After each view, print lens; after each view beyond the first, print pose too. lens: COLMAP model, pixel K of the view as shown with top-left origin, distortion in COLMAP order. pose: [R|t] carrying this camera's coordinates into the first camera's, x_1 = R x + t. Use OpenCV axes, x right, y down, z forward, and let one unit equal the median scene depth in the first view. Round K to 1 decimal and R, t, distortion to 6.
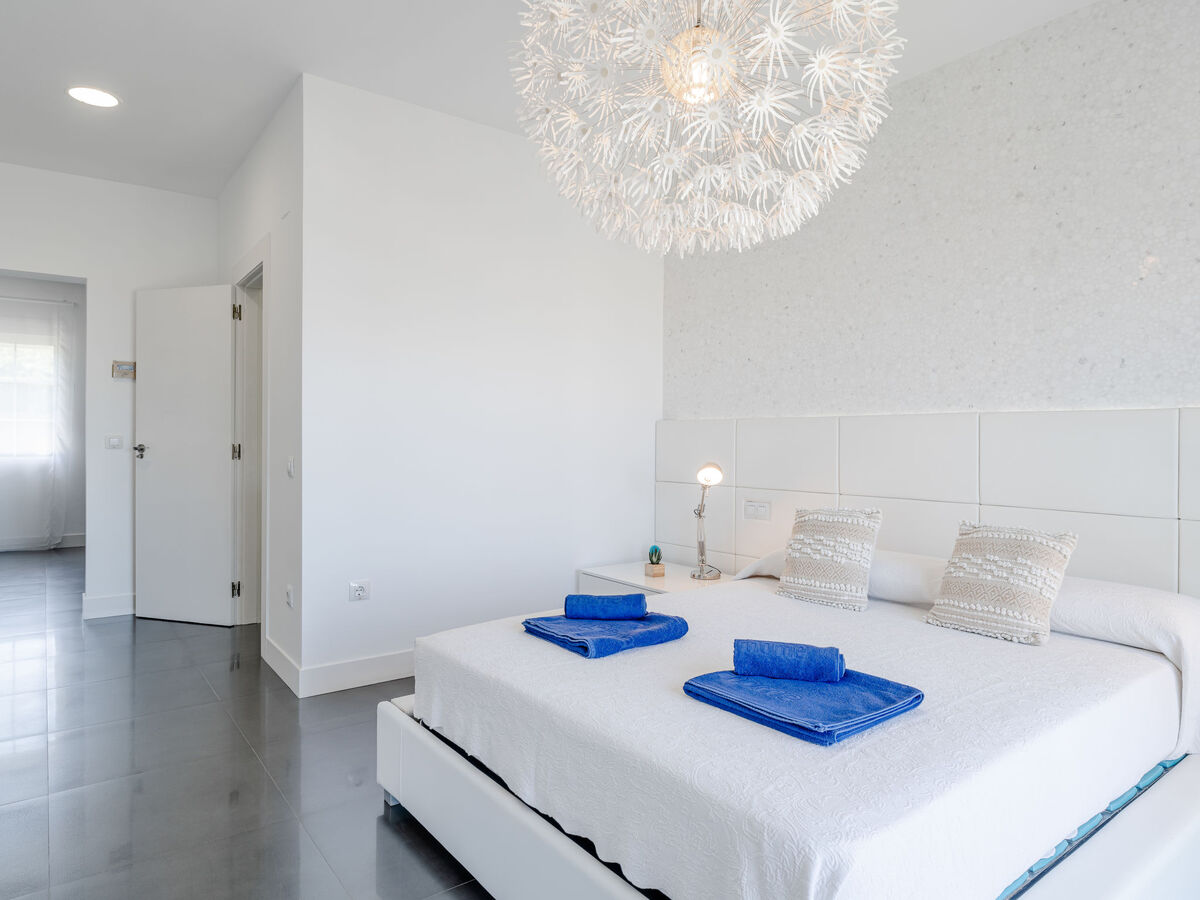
lens RADIAL K [[740.4, 0, 593.8], [0, 740.4, 449.4], [0, 0, 1]] dist [-0.014357, 0.010129]
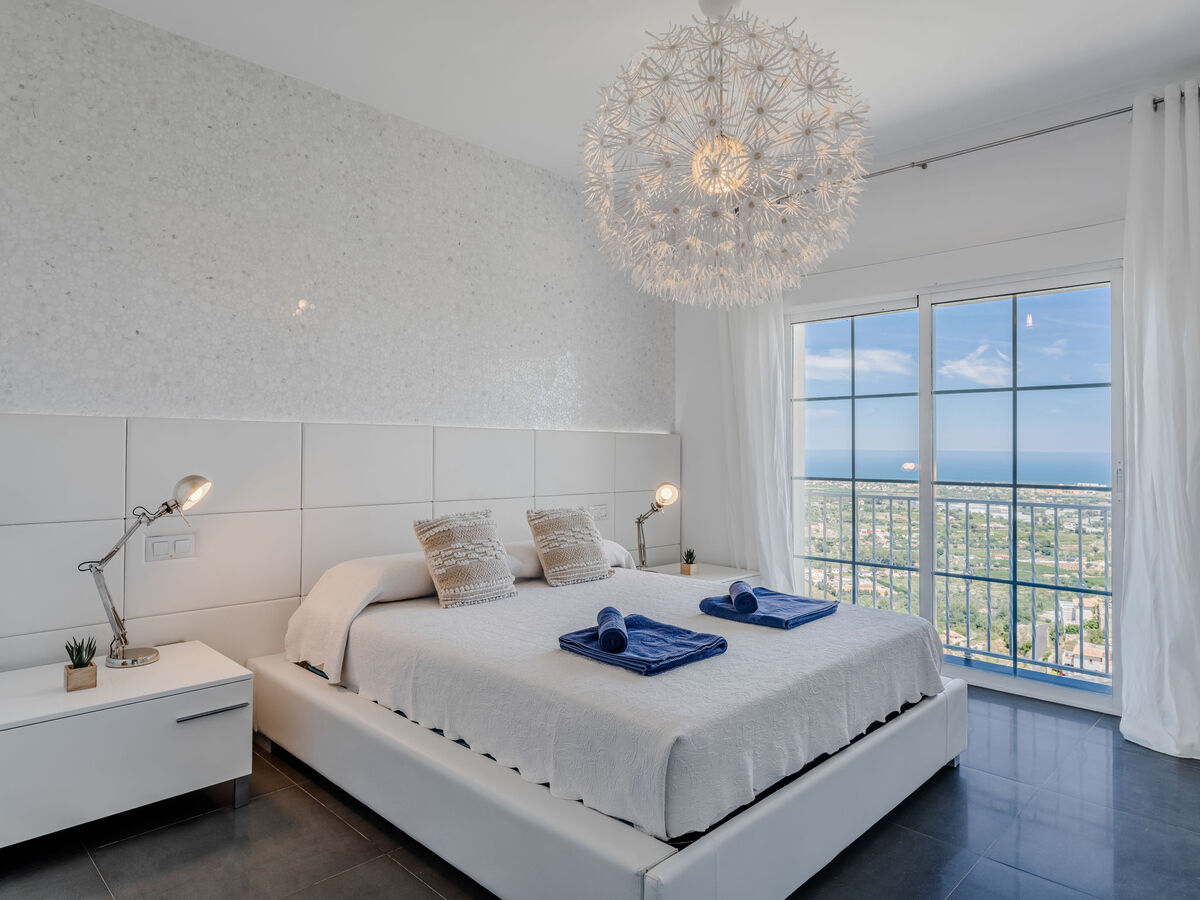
lens RADIAL K [[740.4, 0, 592.5], [0, 740.4, 443.7], [0, 0, 1]] dist [-0.014357, 0.010129]
pose [[-0.149917, 0.002807, 0.988695, -0.673936], [0.008855, 0.999960, -0.001497, -0.016091], [-0.988659, 0.008530, -0.149936, 0.864319]]
